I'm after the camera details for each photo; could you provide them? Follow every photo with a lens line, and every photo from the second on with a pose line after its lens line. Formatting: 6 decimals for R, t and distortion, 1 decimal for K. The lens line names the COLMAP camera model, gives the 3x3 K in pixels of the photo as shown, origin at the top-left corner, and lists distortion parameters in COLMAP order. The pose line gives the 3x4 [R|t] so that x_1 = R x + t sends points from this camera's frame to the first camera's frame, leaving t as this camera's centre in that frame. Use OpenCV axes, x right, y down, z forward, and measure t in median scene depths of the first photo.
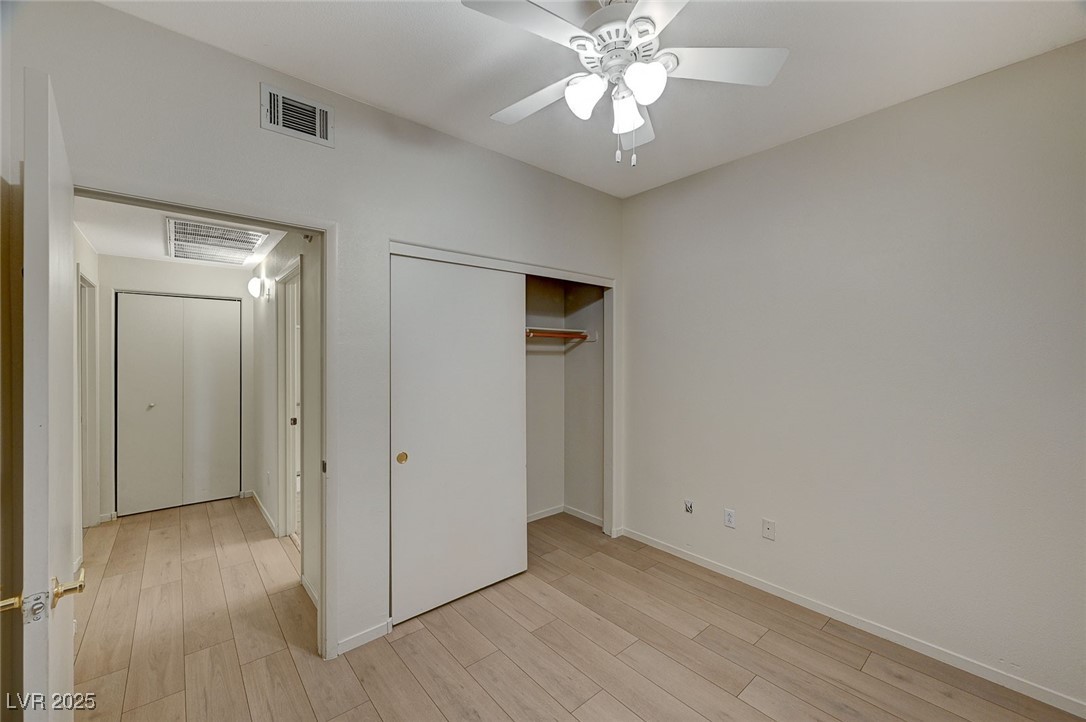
lens RADIAL K [[438.7, 0, 546.5], [0, 438.7, 359.1], [0, 0, 1]] dist [-0.002343, 0.001302]
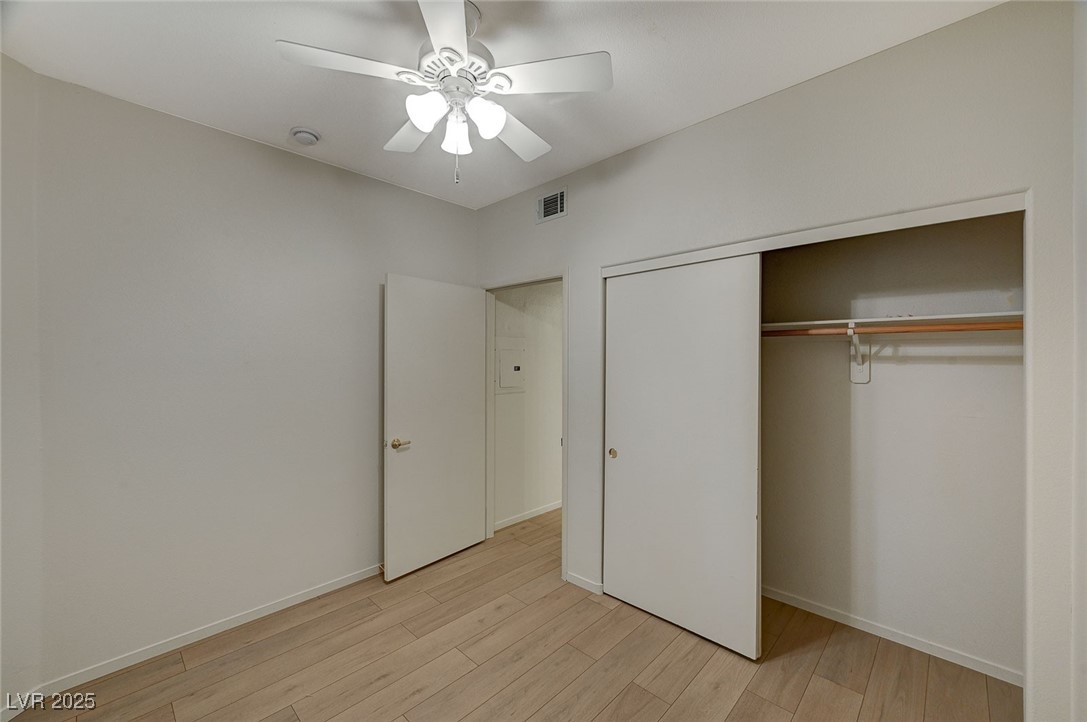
lens RADIAL K [[439.1, 0, 545.1], [0, 439.1, 359.5], [0, 0, 1]] dist [-0.002343, 0.001302]
pose [[0.079021, 0.005321, -0.996859, 0.858135], [0.001697, 0.999984, 0.005472, -0.030707], [0.996872, -0.002124, 0.079010, 0.785395]]
